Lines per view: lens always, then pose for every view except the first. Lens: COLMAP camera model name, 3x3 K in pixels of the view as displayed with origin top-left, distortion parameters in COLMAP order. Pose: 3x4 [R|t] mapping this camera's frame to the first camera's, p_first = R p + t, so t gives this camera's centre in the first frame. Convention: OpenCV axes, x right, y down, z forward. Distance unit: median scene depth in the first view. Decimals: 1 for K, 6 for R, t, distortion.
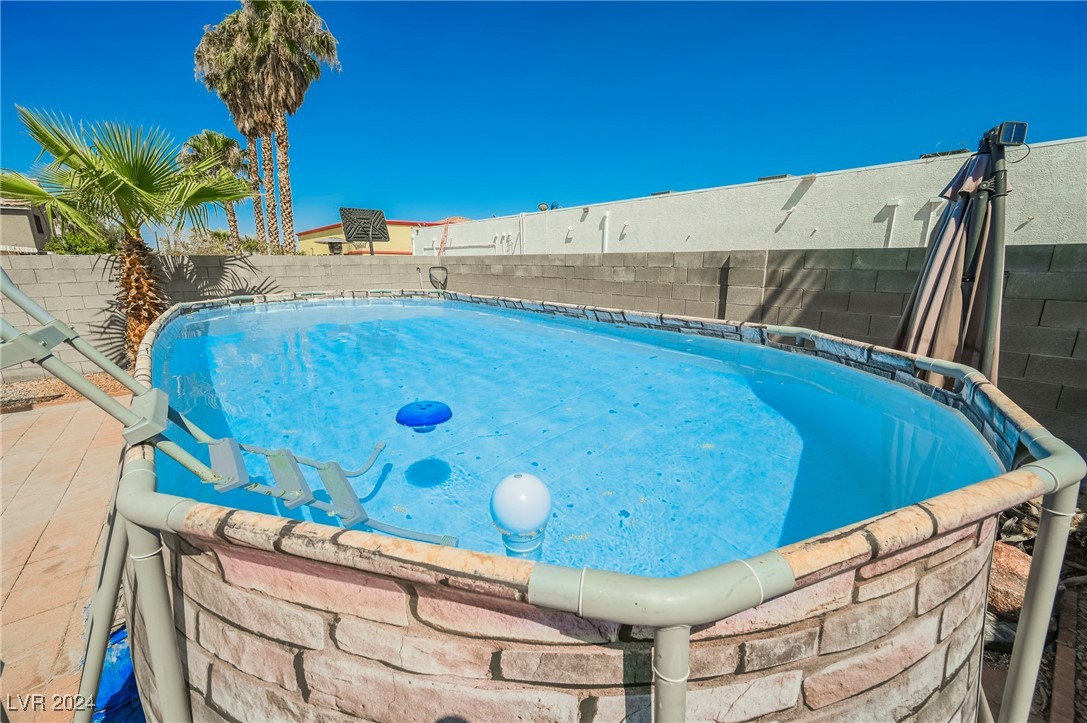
lens RADIAL K [[427.0, 0, 541.2], [0, 427.0, 359.3], [0, 0, 1]] dist [-0.002503, 0.000239]
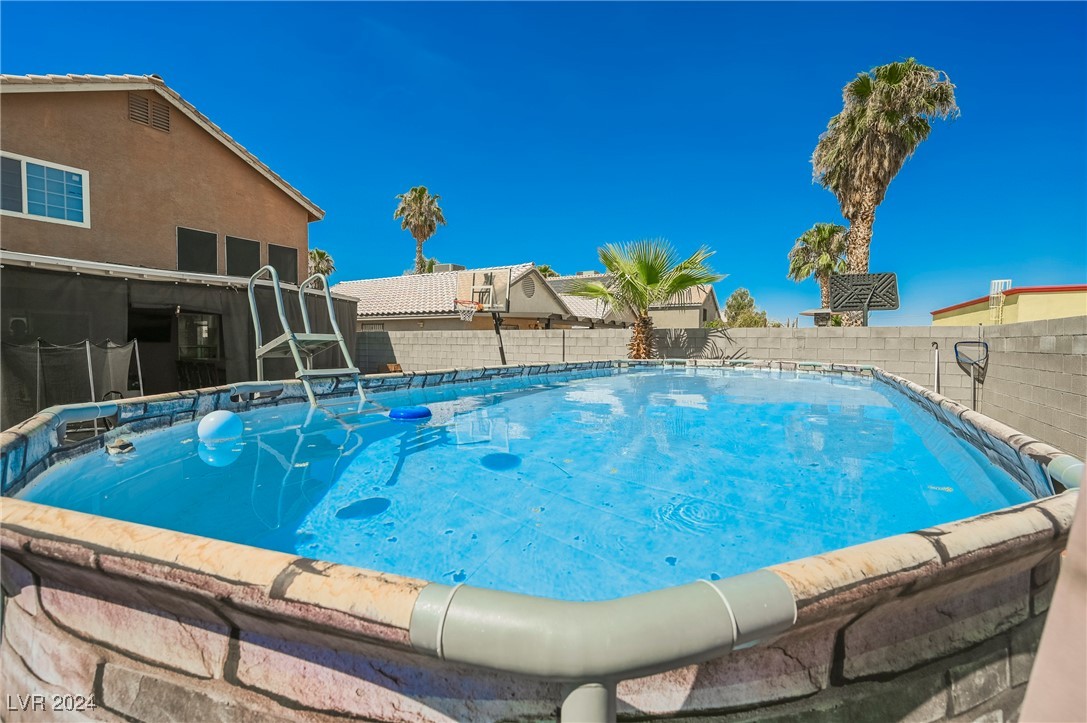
lens RADIAL K [[447.2, 0, 543.9], [0, 447.2, 356.8], [0, 0, 1]] dist [0.001615, -0.000140]
pose [[0.320666, 0.039374, -0.946374, 0.300835], [-0.225162, 0.973664, -0.035783, -0.022422], [0.920041, 0.224562, 0.321086, 0.221330]]
